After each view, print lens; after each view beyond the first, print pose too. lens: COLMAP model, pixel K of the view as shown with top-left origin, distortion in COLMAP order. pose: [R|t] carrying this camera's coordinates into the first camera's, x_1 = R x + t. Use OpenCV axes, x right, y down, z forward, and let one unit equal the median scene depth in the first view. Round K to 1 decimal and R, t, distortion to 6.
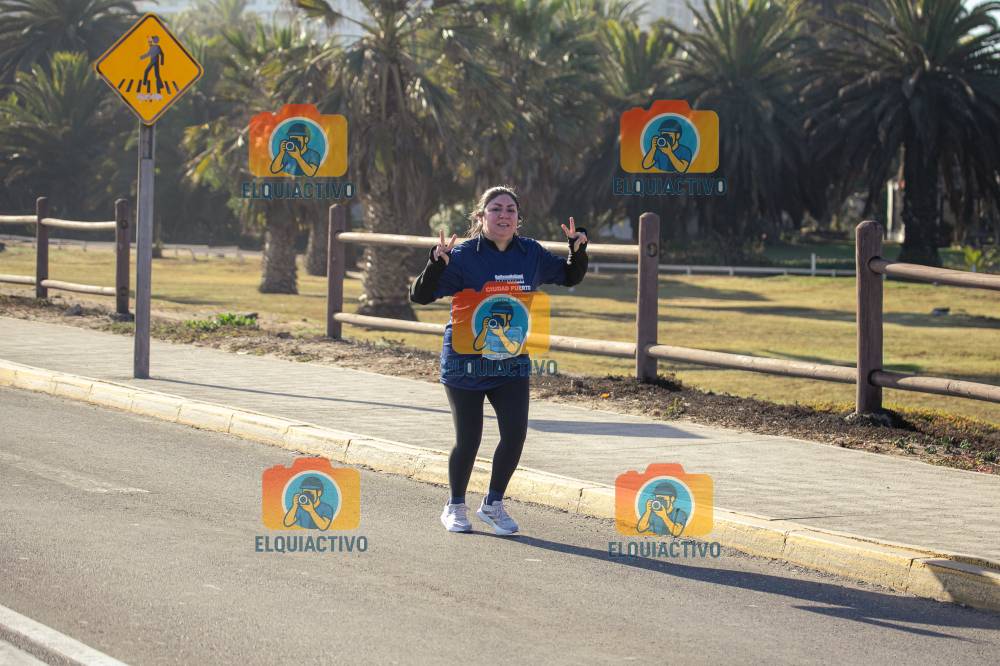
lens RADIAL K [[2987.9, 0, 459.7], [0, 2987.9, 344.3], [0, 0, 1]] dist [-0.045070, 0.000000]
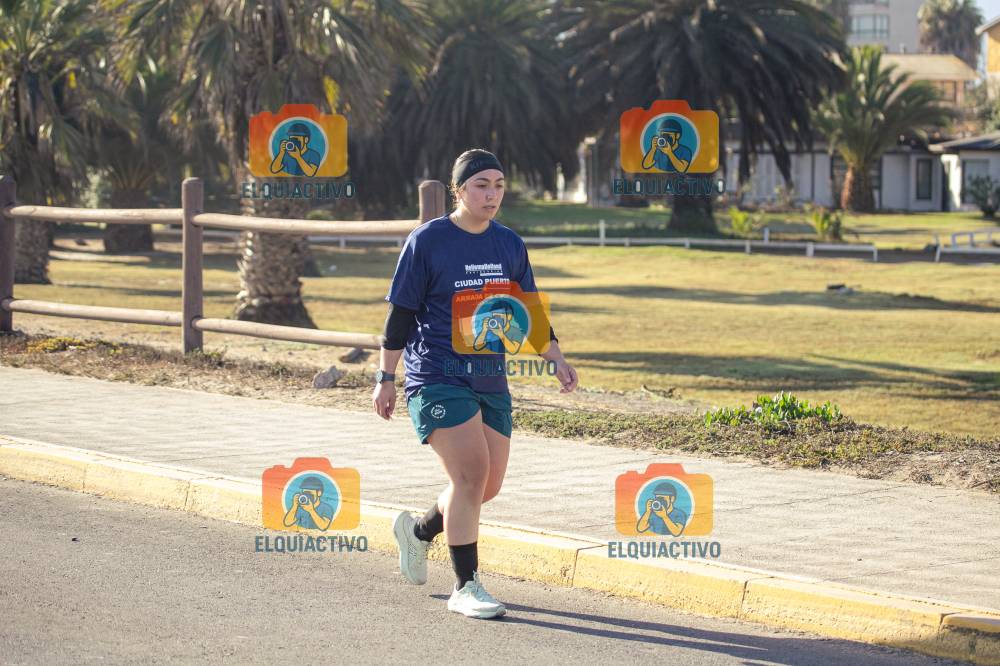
lens RADIAL K [[2987.9, 0, 497.9], [0, 2987.9, 331.1], [0, 0, 1]] dist [-0.045070, 0.000000]
pose [[0.983764, -0.025307, 0.177675, -0.104988], [0.023646, 0.999655, 0.011459, -0.013751], [-0.177904, -0.007071, 0.984022, 0.230937]]
